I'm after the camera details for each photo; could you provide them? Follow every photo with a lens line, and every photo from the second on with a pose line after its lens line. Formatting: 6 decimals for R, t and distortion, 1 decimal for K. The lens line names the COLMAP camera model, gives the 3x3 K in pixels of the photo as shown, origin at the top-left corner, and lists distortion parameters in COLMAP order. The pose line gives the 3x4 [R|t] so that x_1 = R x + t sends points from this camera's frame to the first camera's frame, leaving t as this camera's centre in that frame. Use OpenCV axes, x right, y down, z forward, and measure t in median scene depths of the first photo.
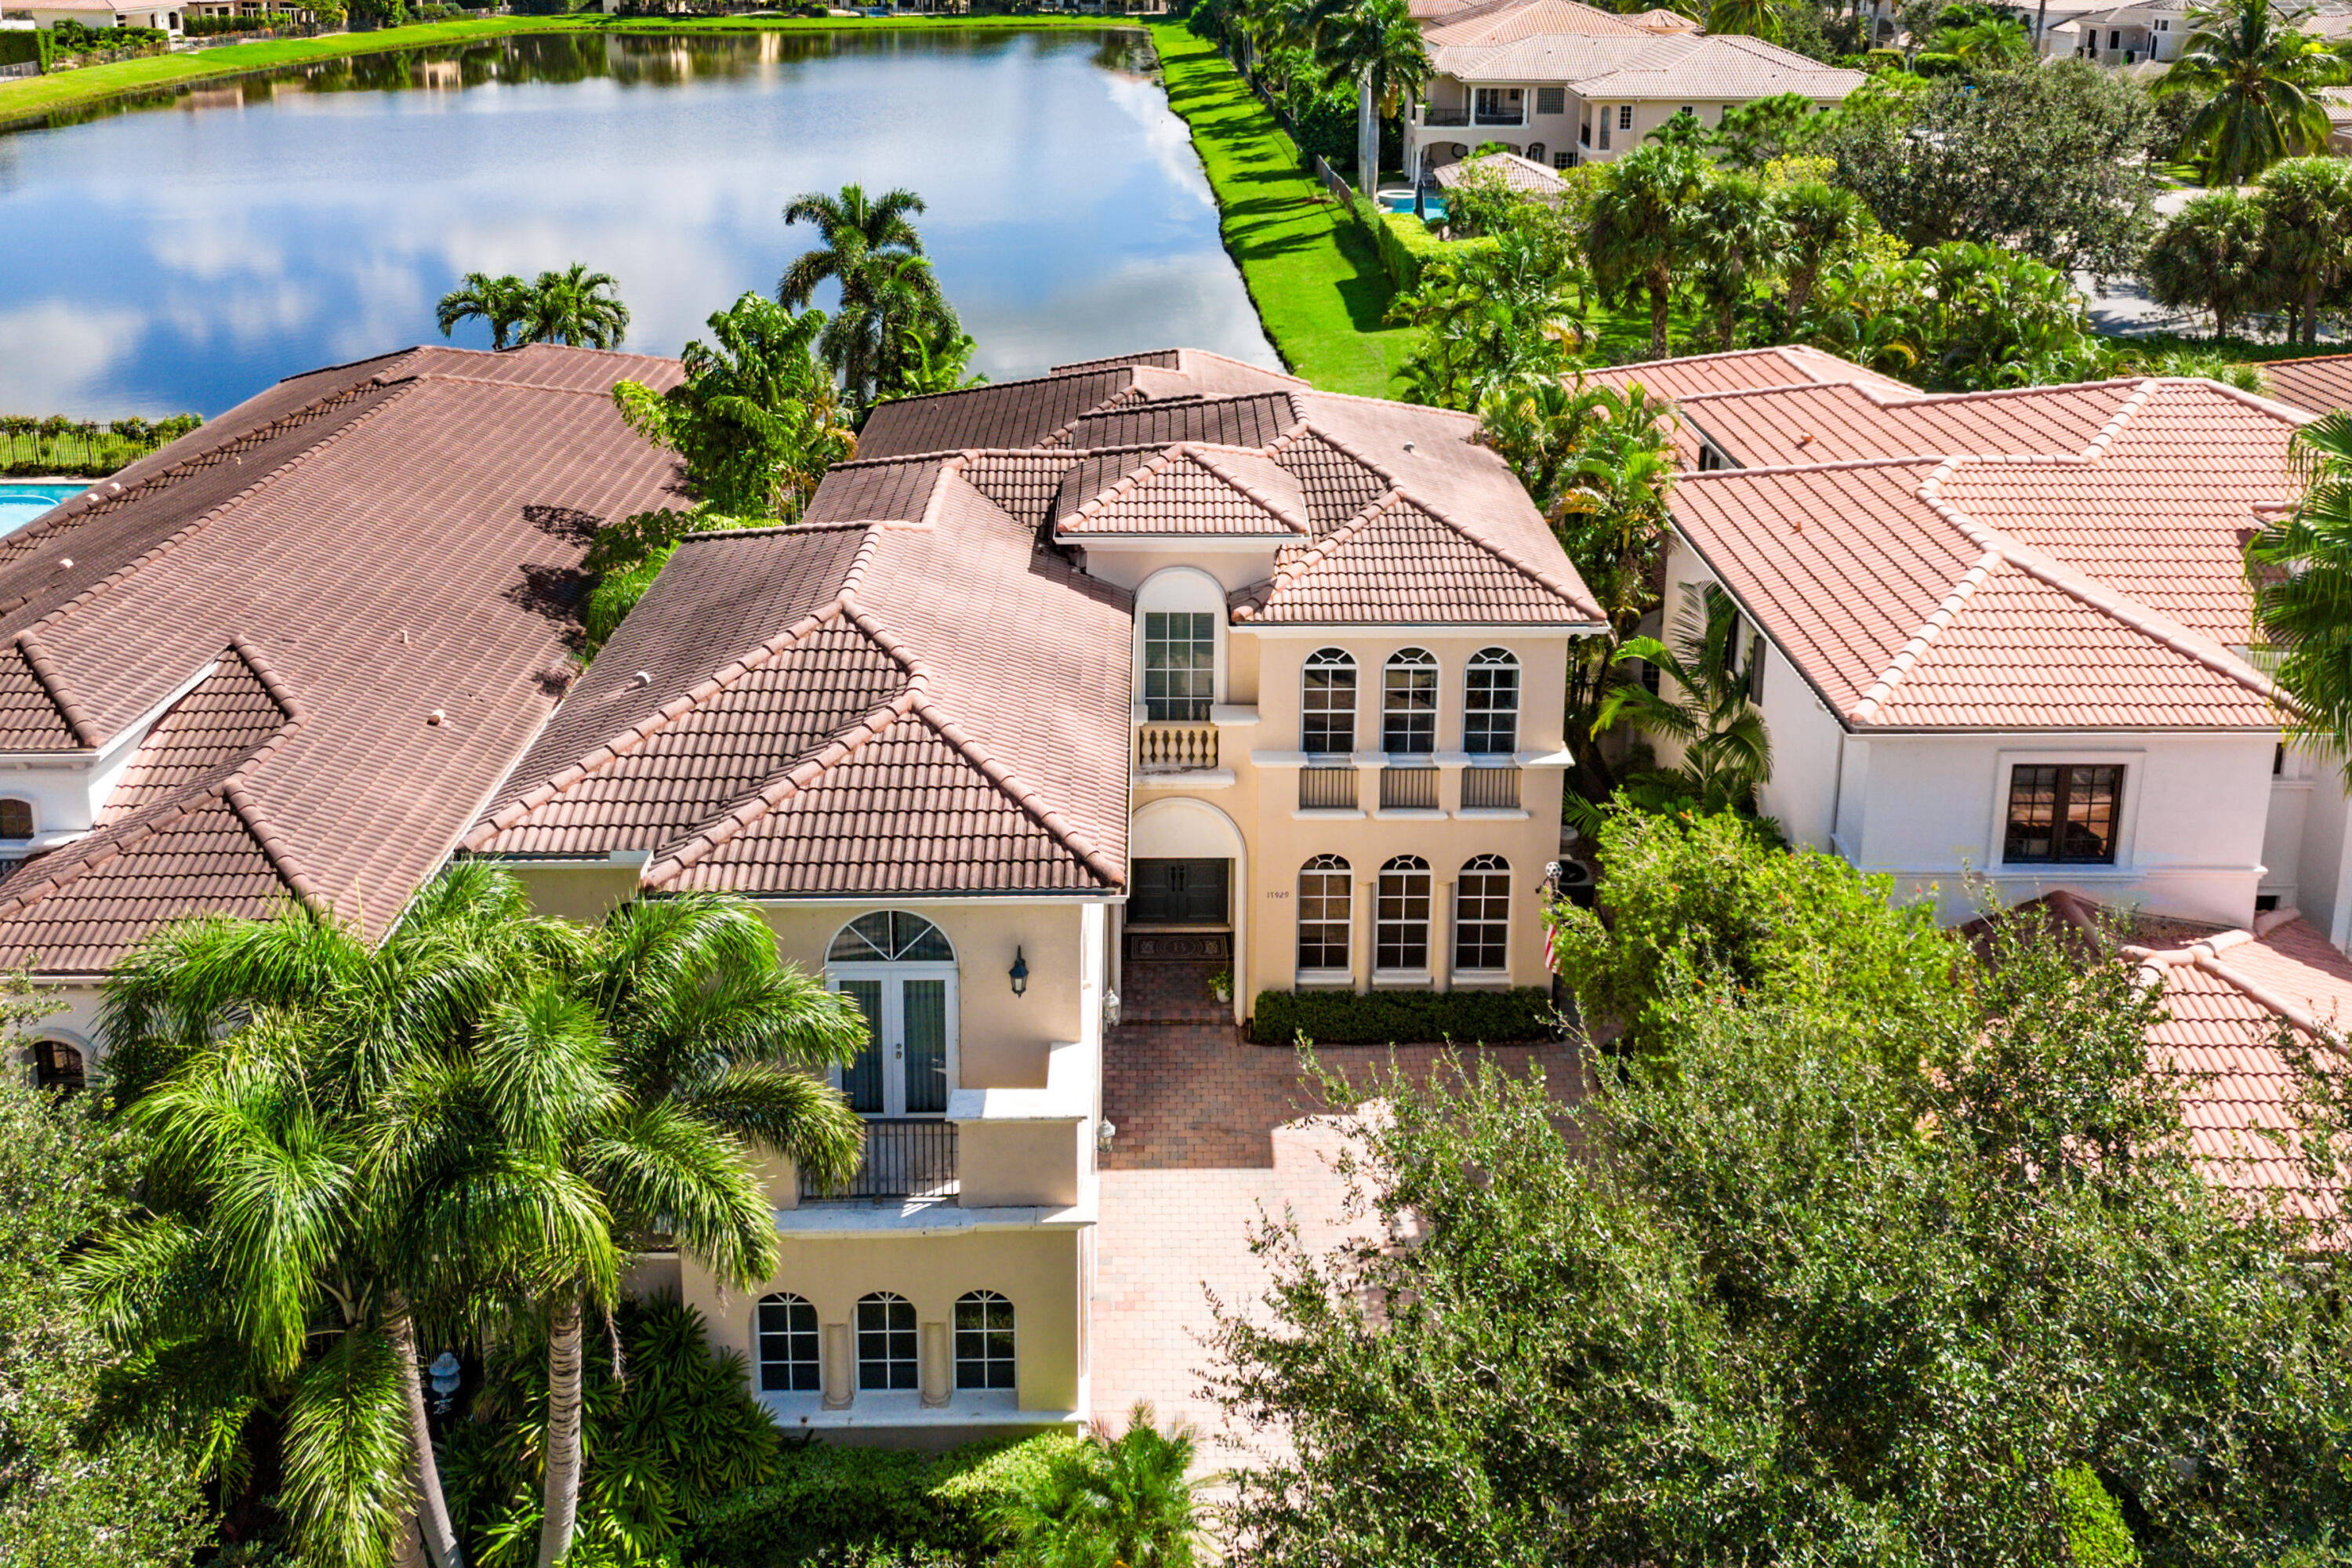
lens RADIAL K [[1741.4, 0, 1176.0], [0, 1741.4, 784.0], [0, 0, 1]] dist [0.002920, -0.000246]
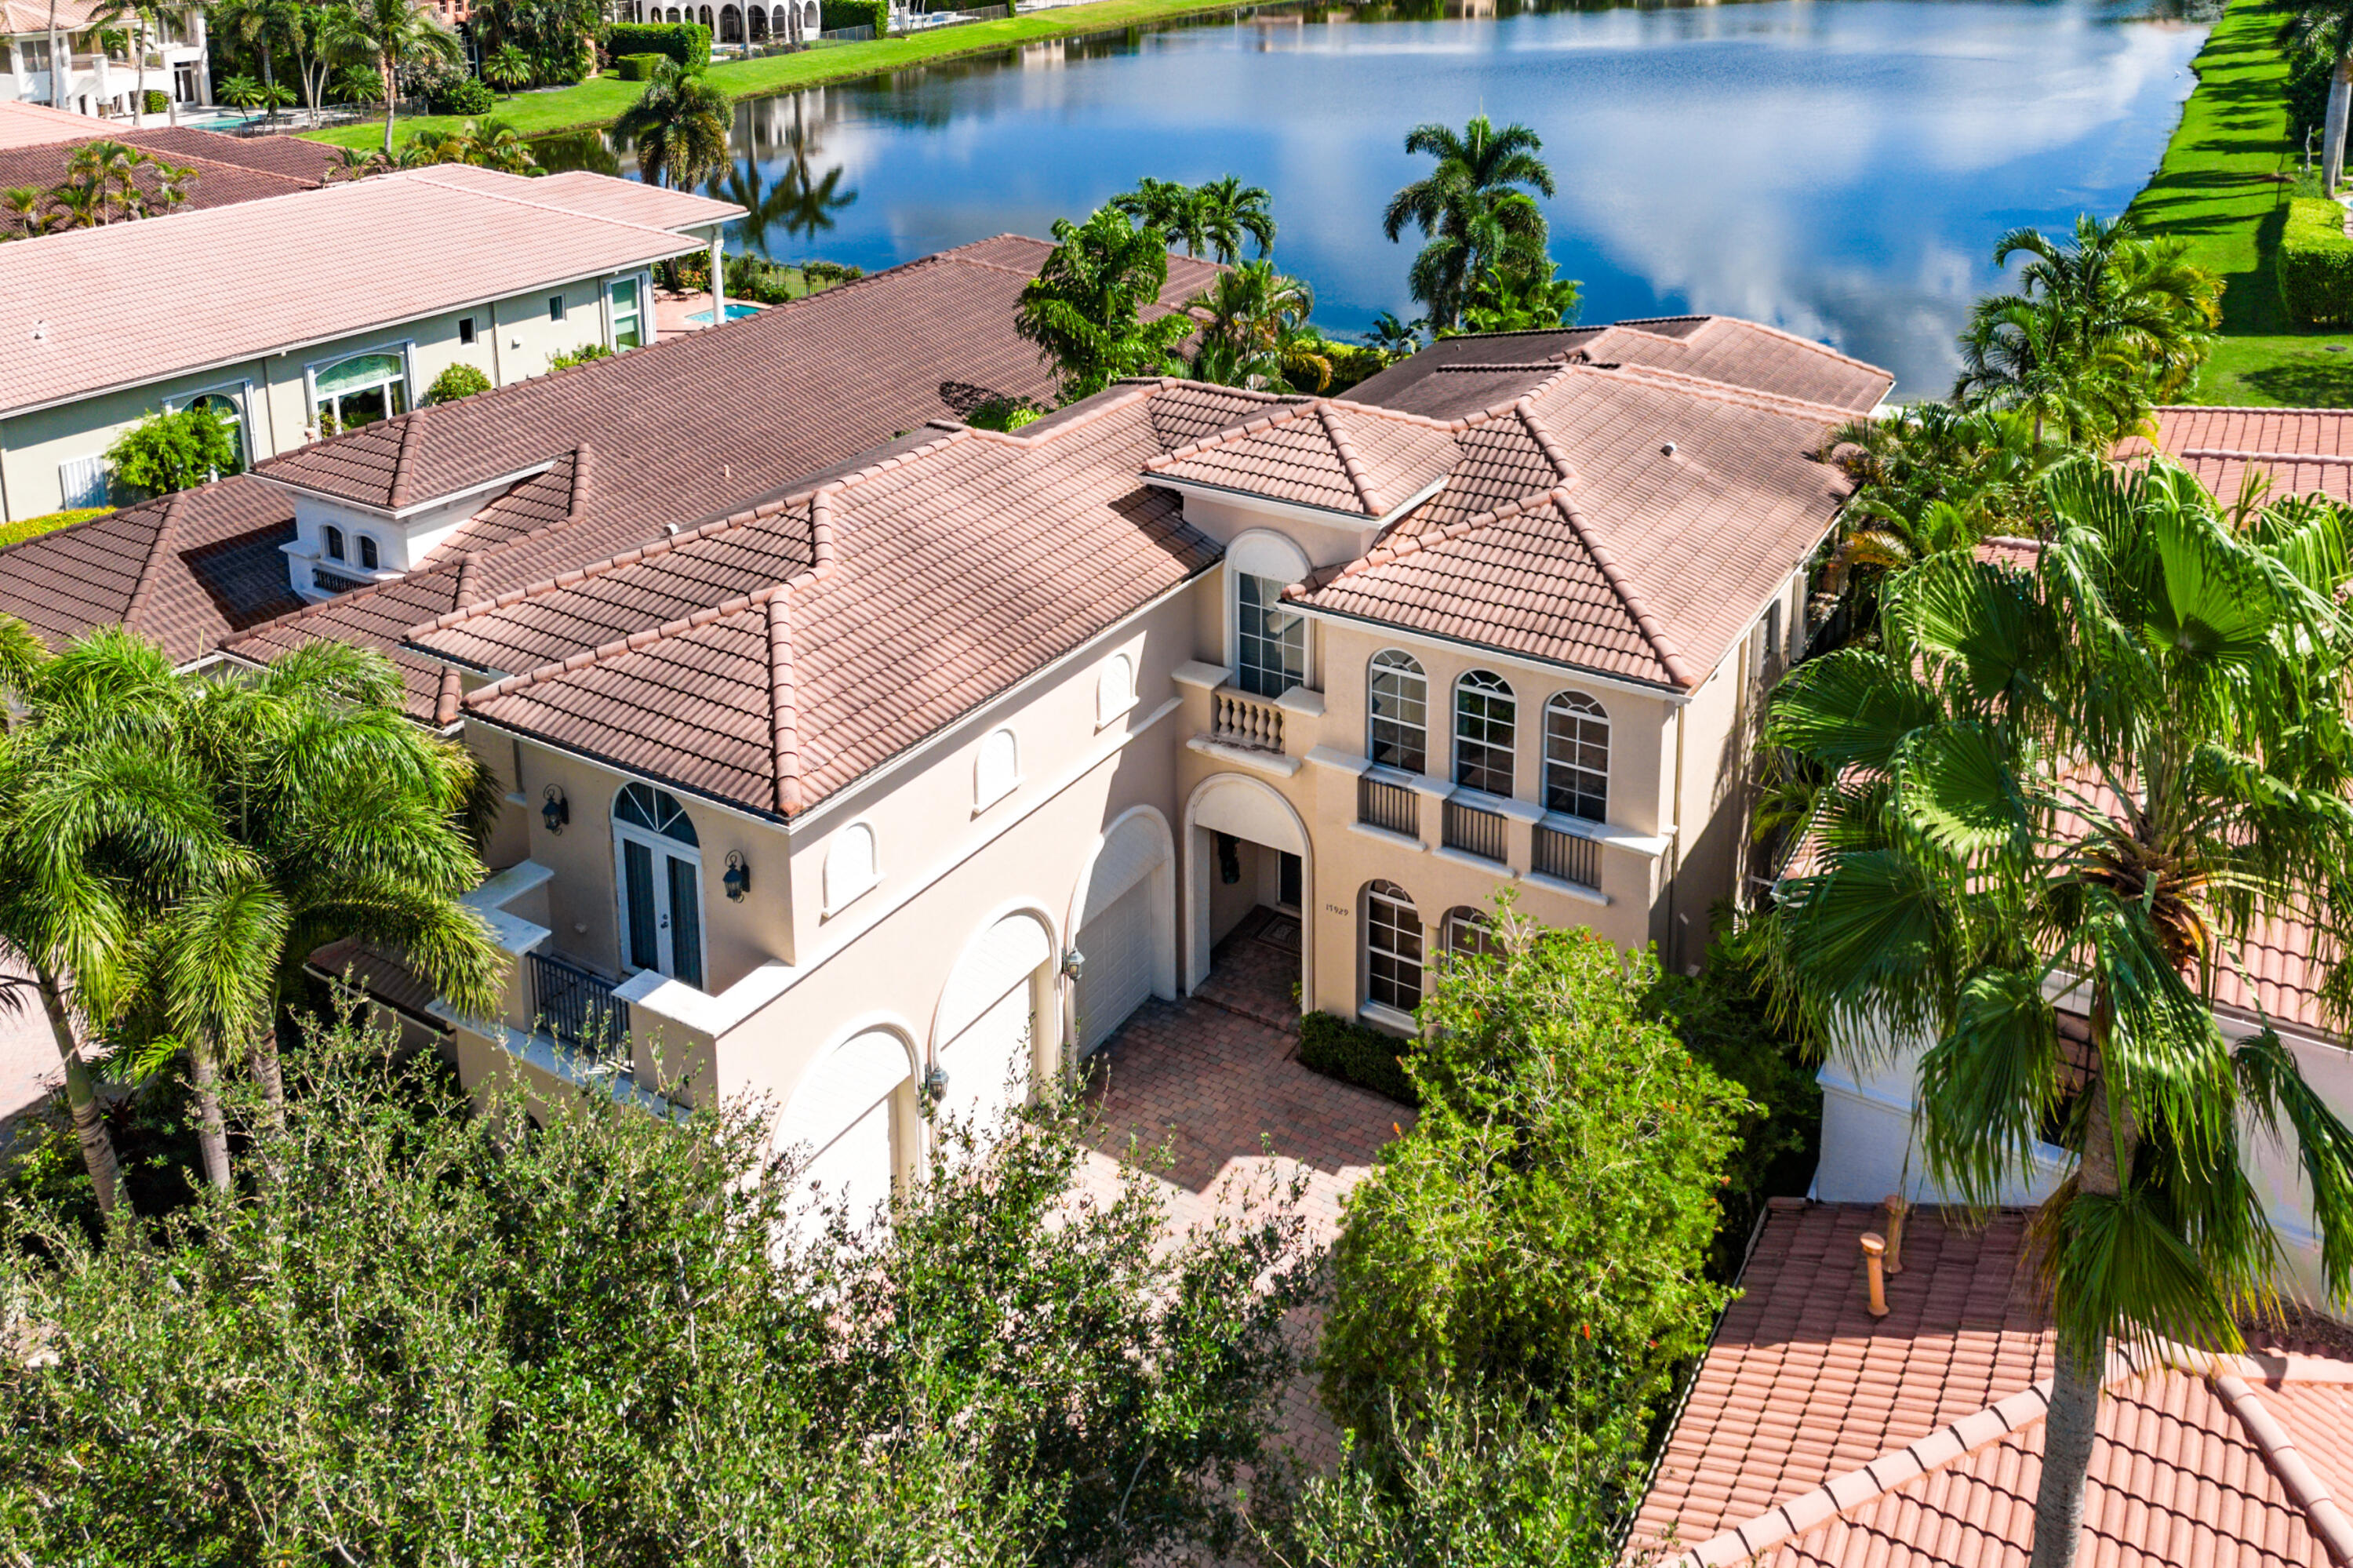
lens RADIAL K [[1722.1, 0, 1176.3], [0, 1722.1, 717.9], [0, 0, 1]] dist [0.002464, 0.000080]
pose [[0.838754, 0.231577, -0.492813, 0.419788], [-0.231042, 0.970901, 0.063009, -0.072227], [0.493064, 0.061012, 0.867851, 0.185130]]
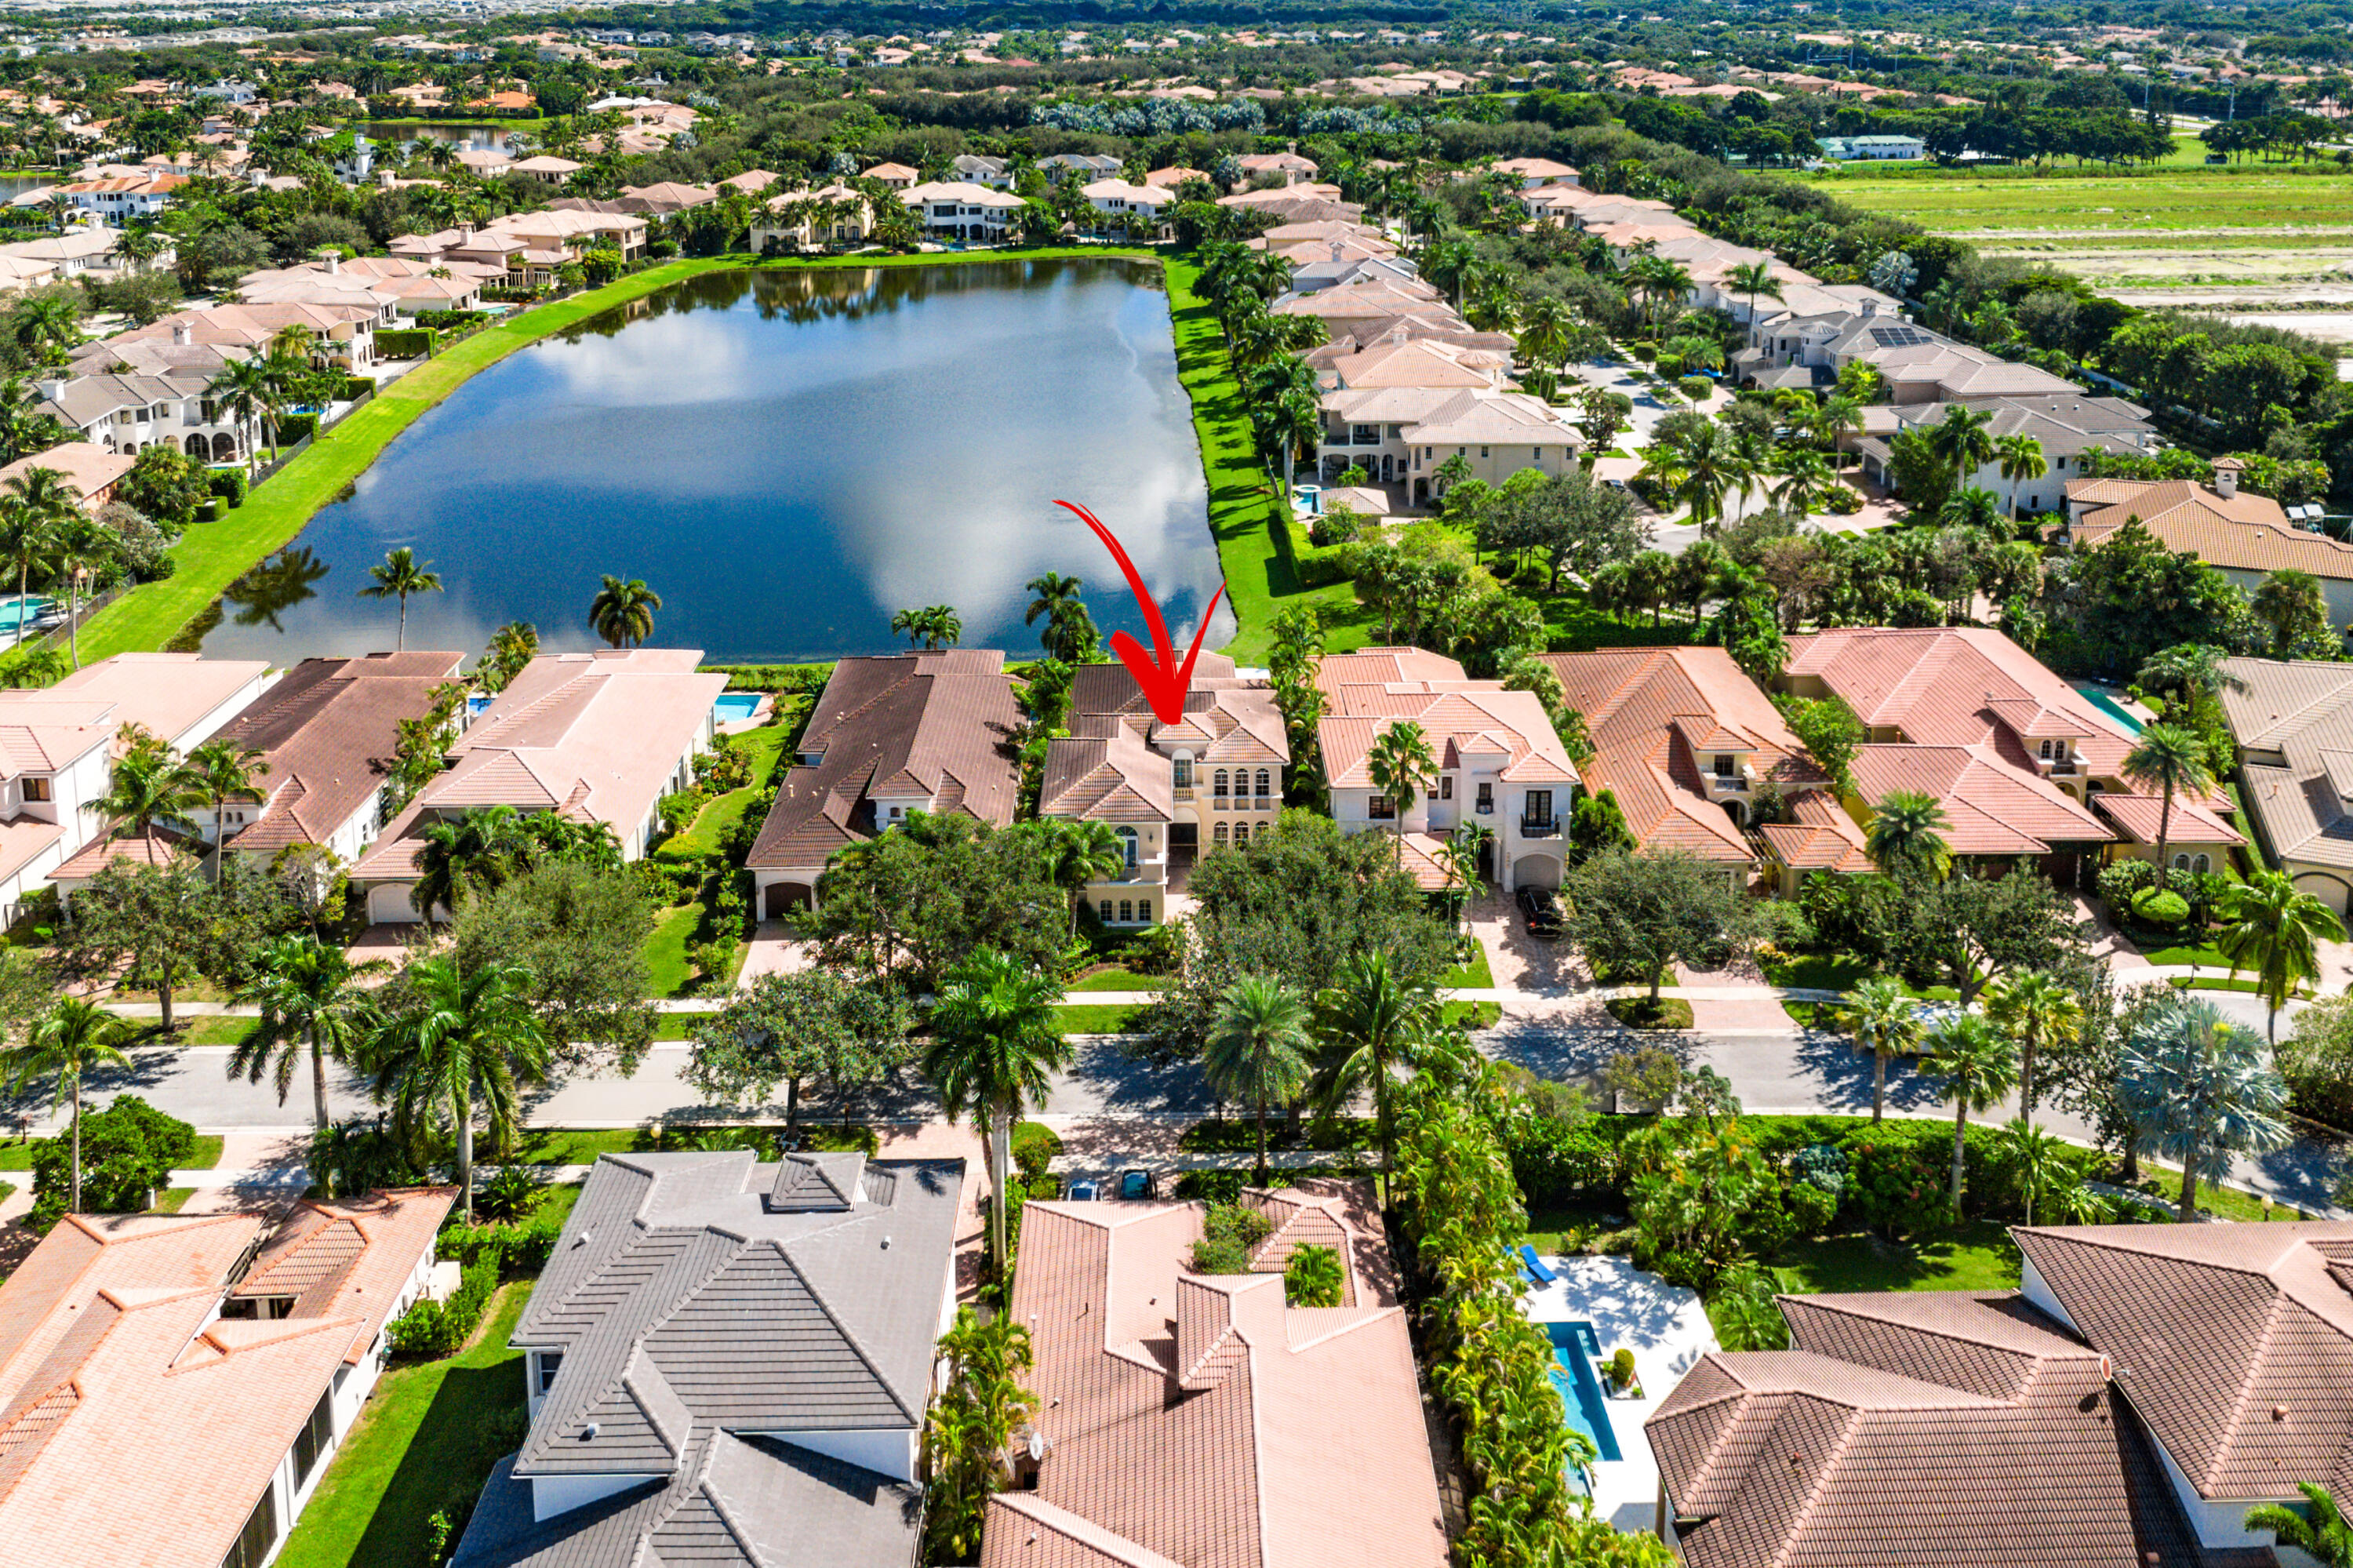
lens RADIAL K [[1722.1, 0, 1176.3], [0, 1722.1, 717.9], [0, 0, 1]] dist [0.002464, 0.000080]
pose [[0.999939, -0.008309, -0.007210, 0.015849], [0.007748, 0.997178, -0.074666, 0.096066], [0.007810, 0.074606, 0.997182, -2.848057]]
